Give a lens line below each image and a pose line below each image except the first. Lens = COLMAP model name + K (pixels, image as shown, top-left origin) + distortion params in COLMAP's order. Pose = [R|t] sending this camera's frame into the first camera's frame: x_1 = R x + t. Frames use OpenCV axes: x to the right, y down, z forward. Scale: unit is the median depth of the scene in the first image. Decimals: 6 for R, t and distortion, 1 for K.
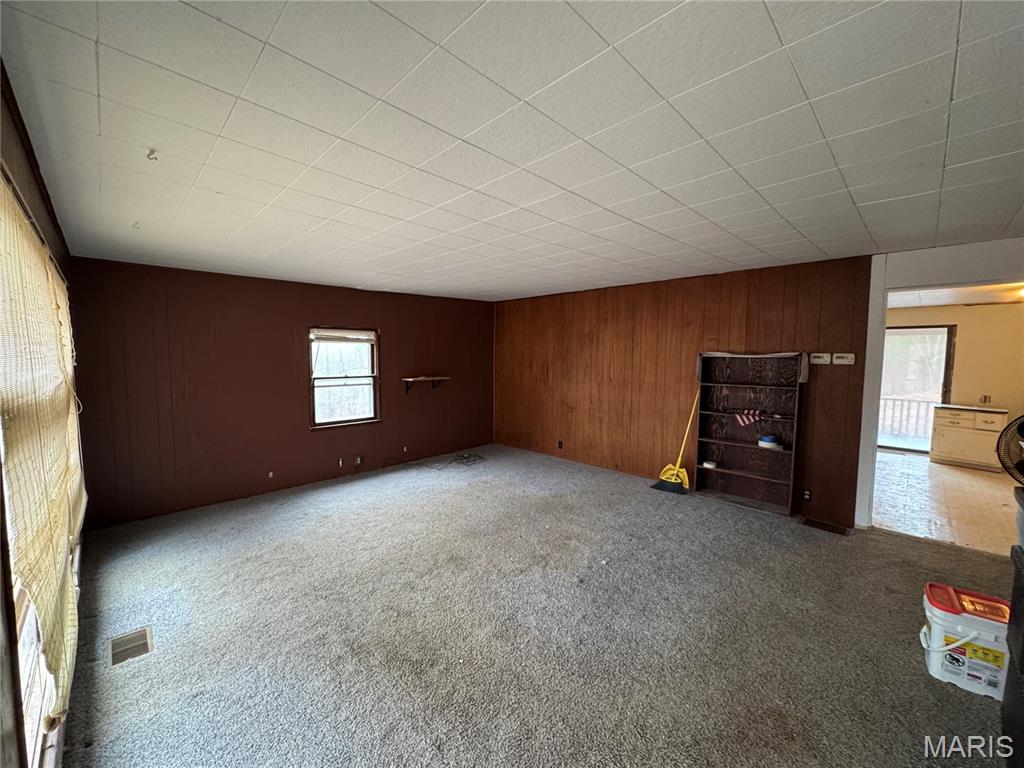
lens RADIAL K [[406.8, 0, 513.6], [0, 406.8, 387.0], [0, 0, 1]] dist [-0.003871, 0.001109]
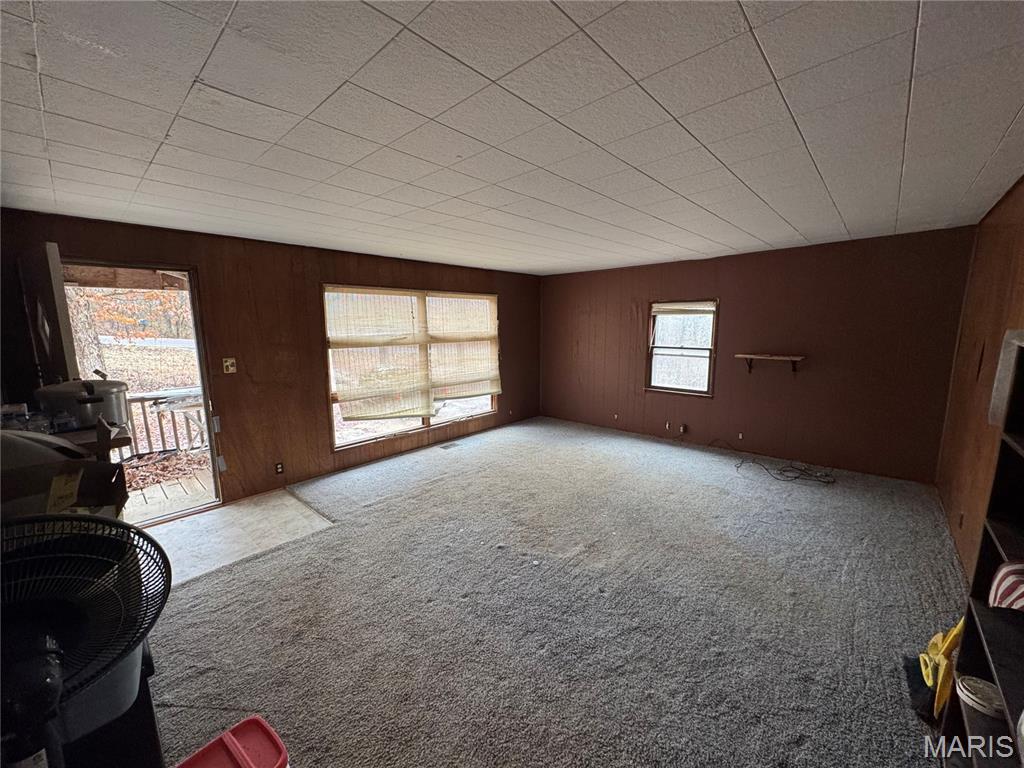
lens RADIAL K [[406.8, 0, 510.6], [0, 406.8, 384.7], [0, 0, 1]] dist [-0.003871, 0.001109]
pose [[0.045747, 0.149361, -0.987724, 0.648201], [-0.075988, 0.986415, 0.145644, -0.052230], [0.996059, 0.068392, 0.056475, 0.533989]]
